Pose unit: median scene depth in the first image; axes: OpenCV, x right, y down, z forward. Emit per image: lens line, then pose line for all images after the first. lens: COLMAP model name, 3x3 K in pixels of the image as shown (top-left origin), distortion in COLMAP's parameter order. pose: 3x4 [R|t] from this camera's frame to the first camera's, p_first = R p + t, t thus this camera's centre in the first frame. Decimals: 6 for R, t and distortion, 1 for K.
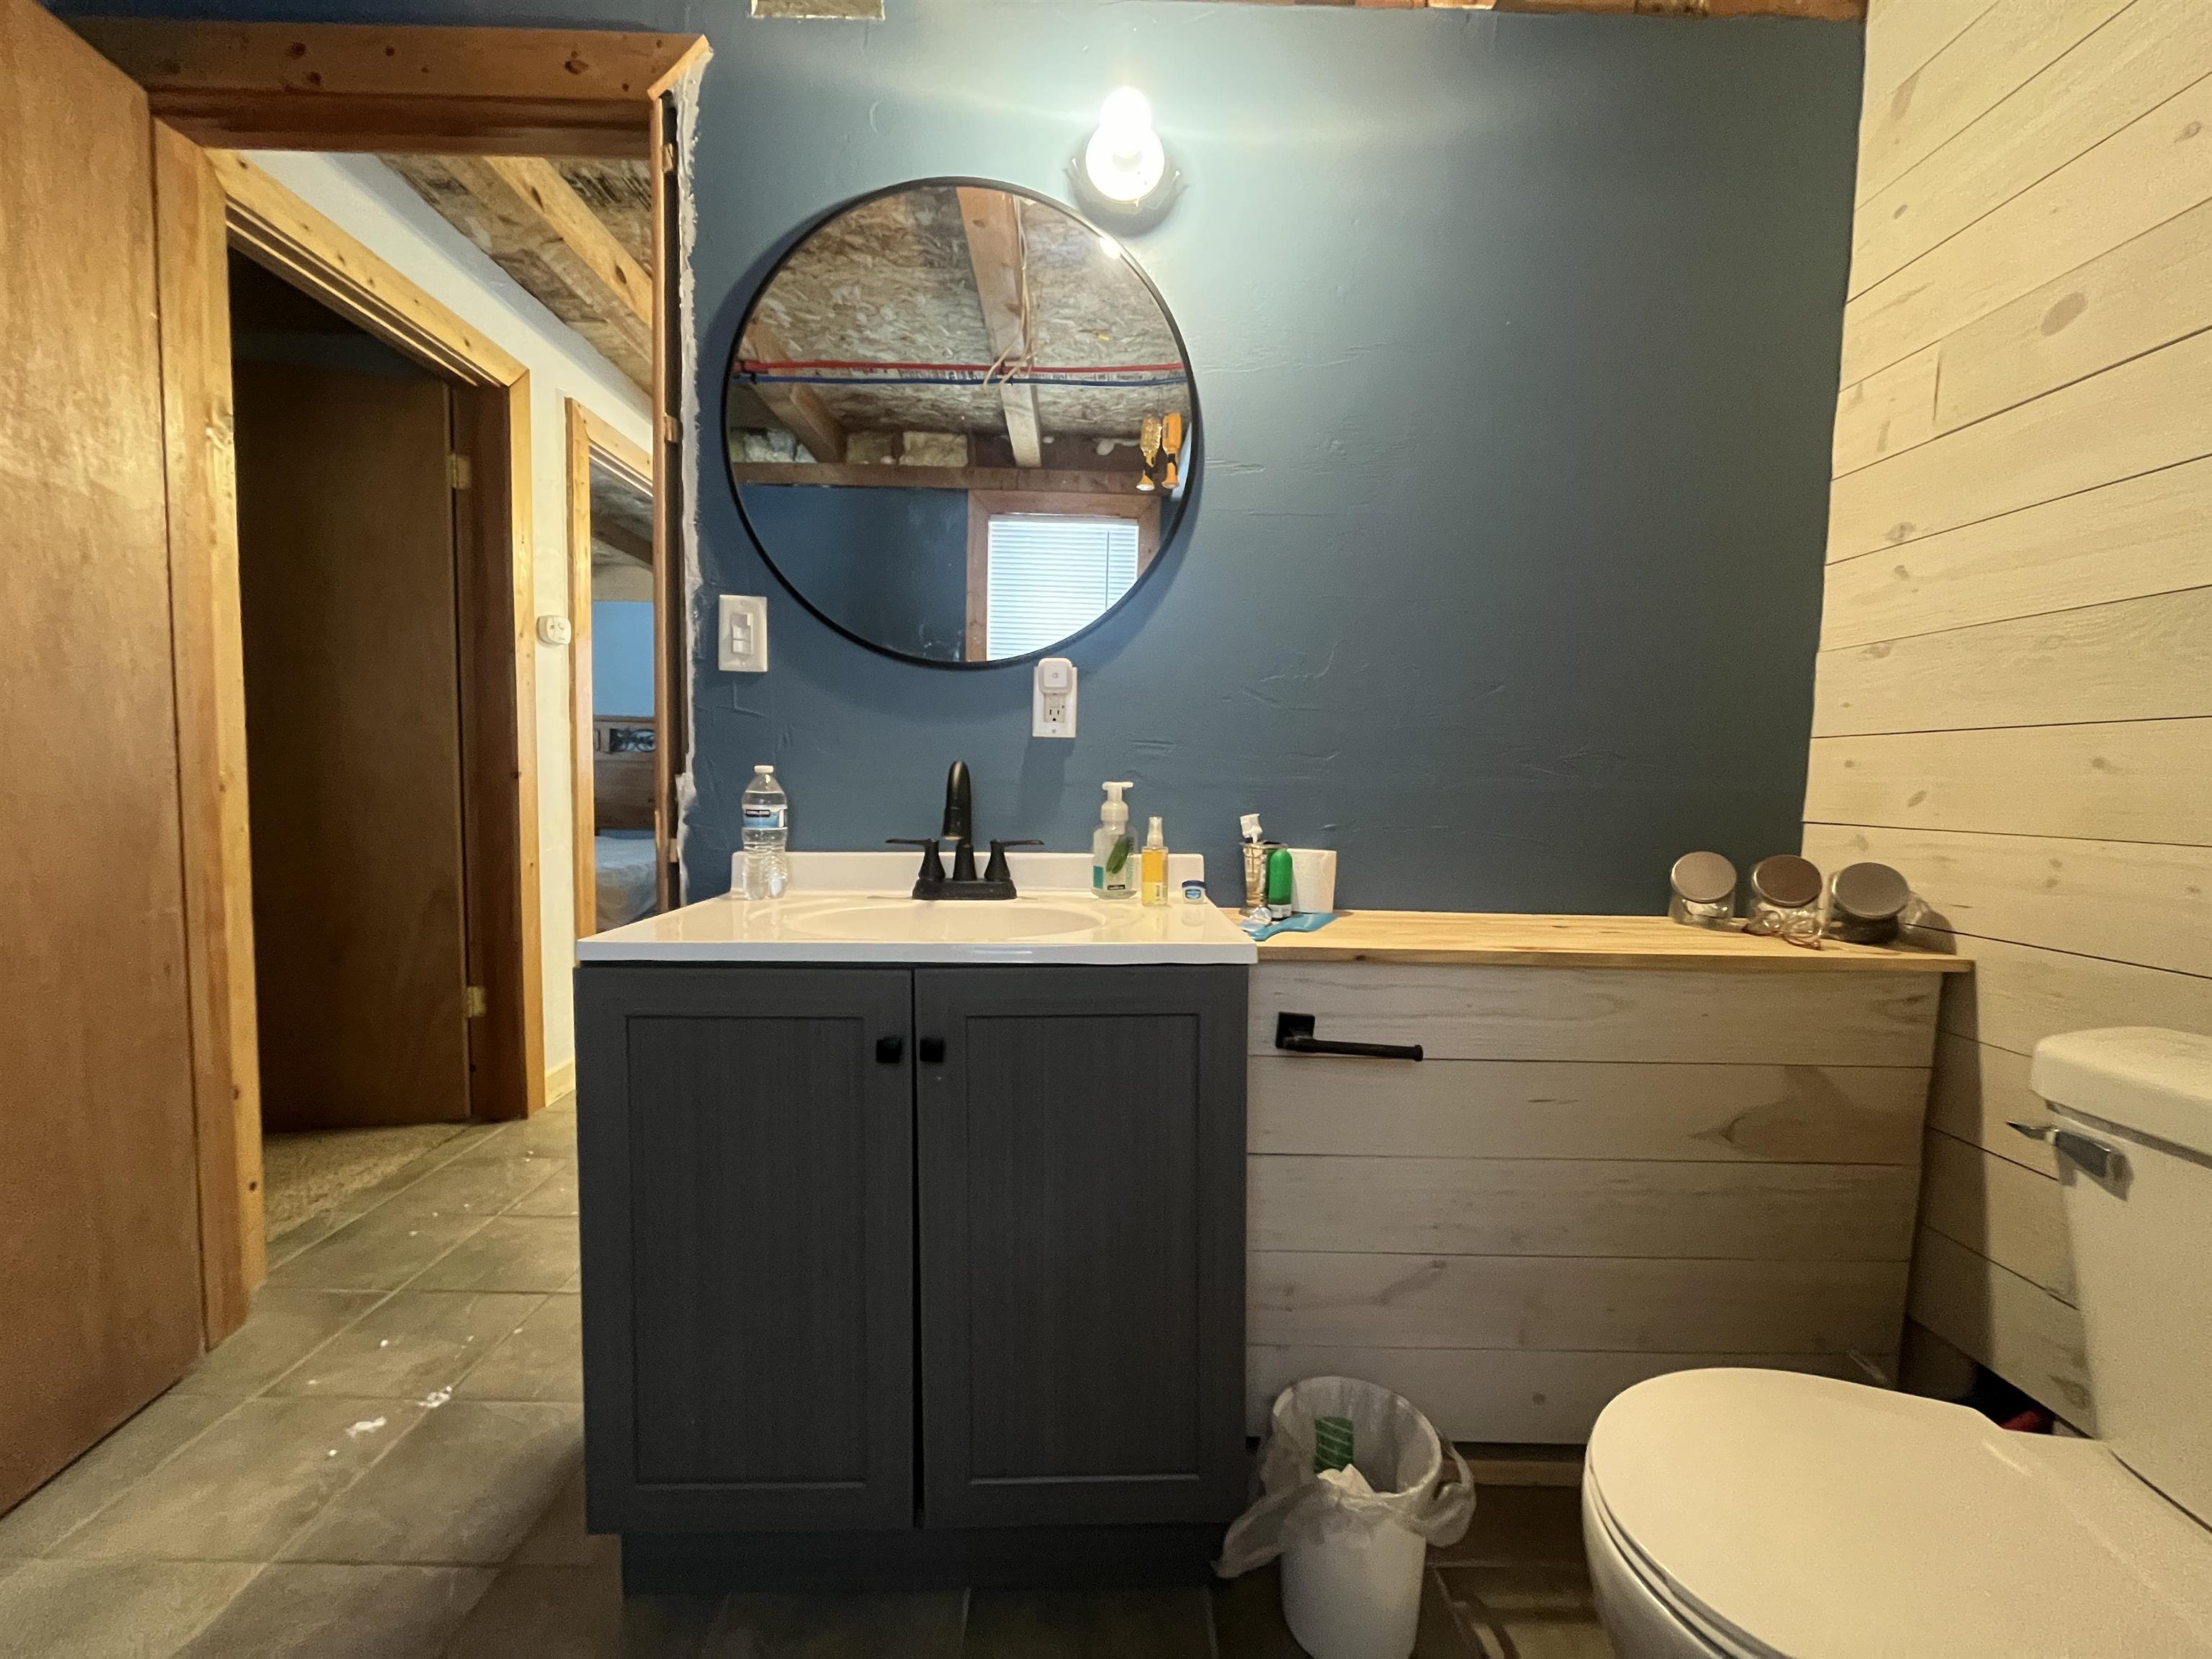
lens RADIAL K [[887.3, 0, 1099.7], [0, 887.3, 835.2], [0, 0, 1]] dist [-0.004359, -0.000482]
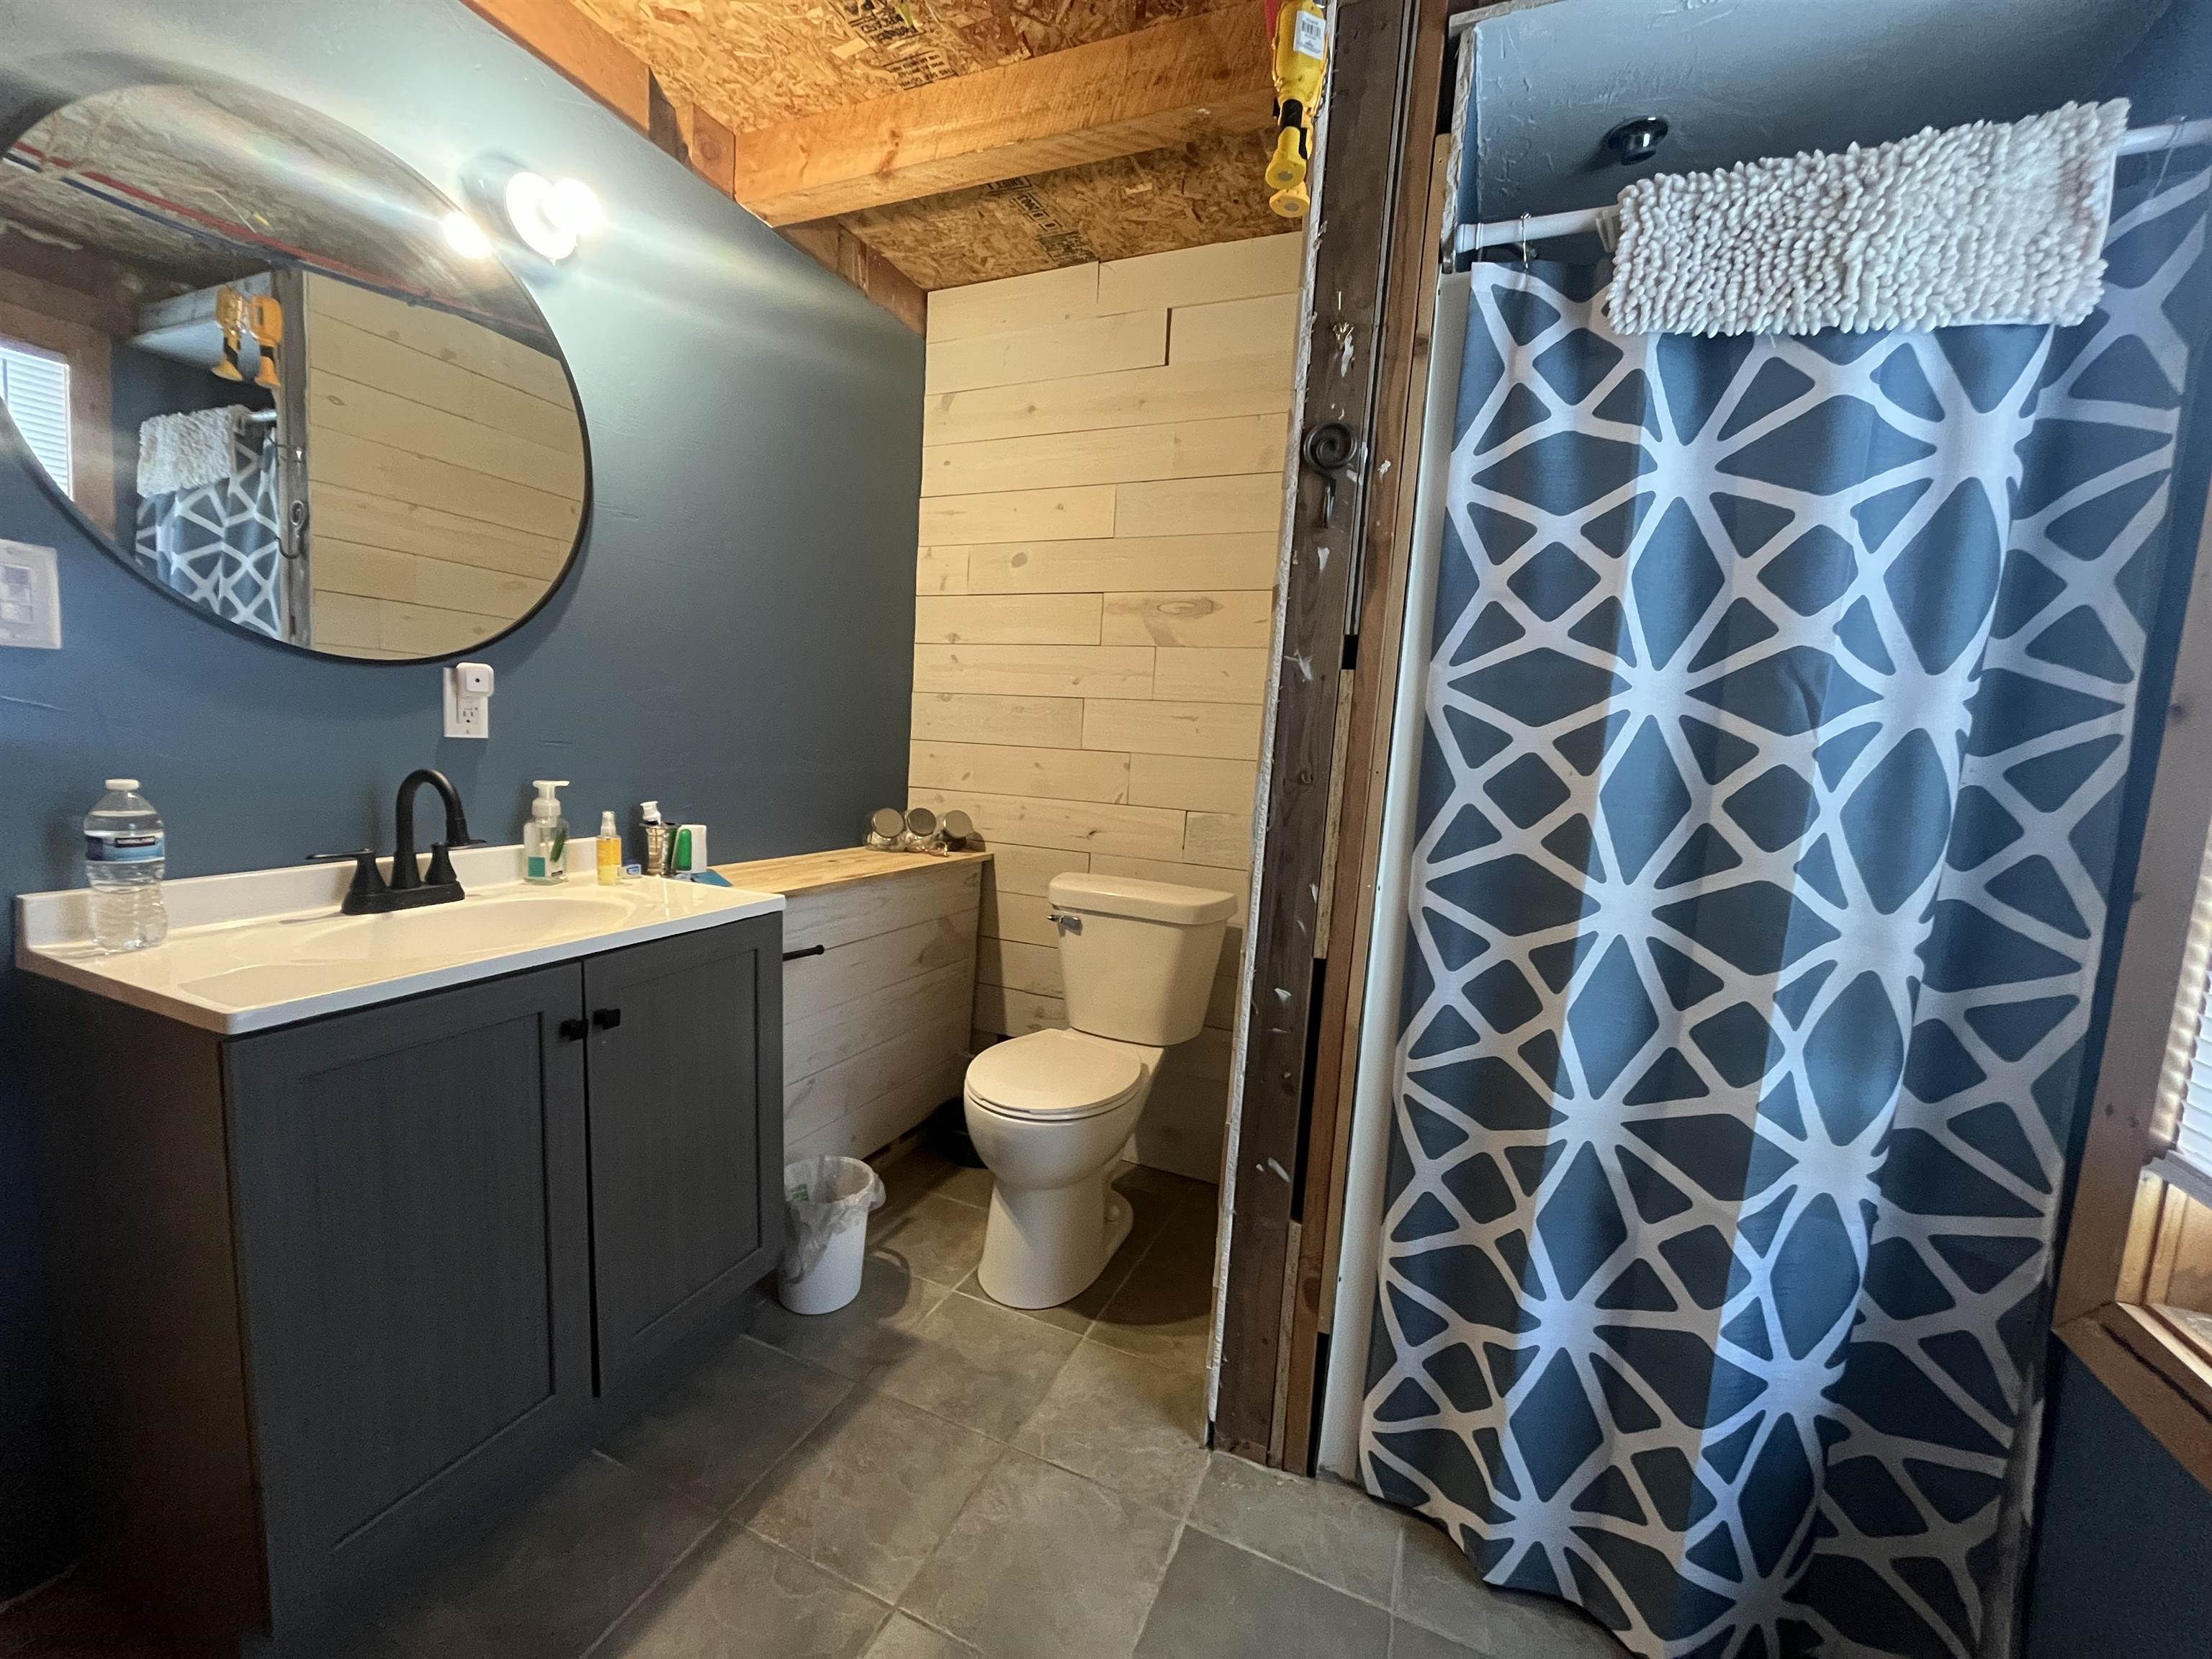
lens RADIAL K [[887.3, 0, 1116.1], [0, 887.3, 835.7], [0, 0, 1]] dist [-0.004359, -0.000482]
pose [[0.403442, -0.094377, 0.910125, -0.728832], [0.008859, 0.995023, 0.099253, -0.096970], [-0.914962, -0.031980, 0.402270, -0.117152]]
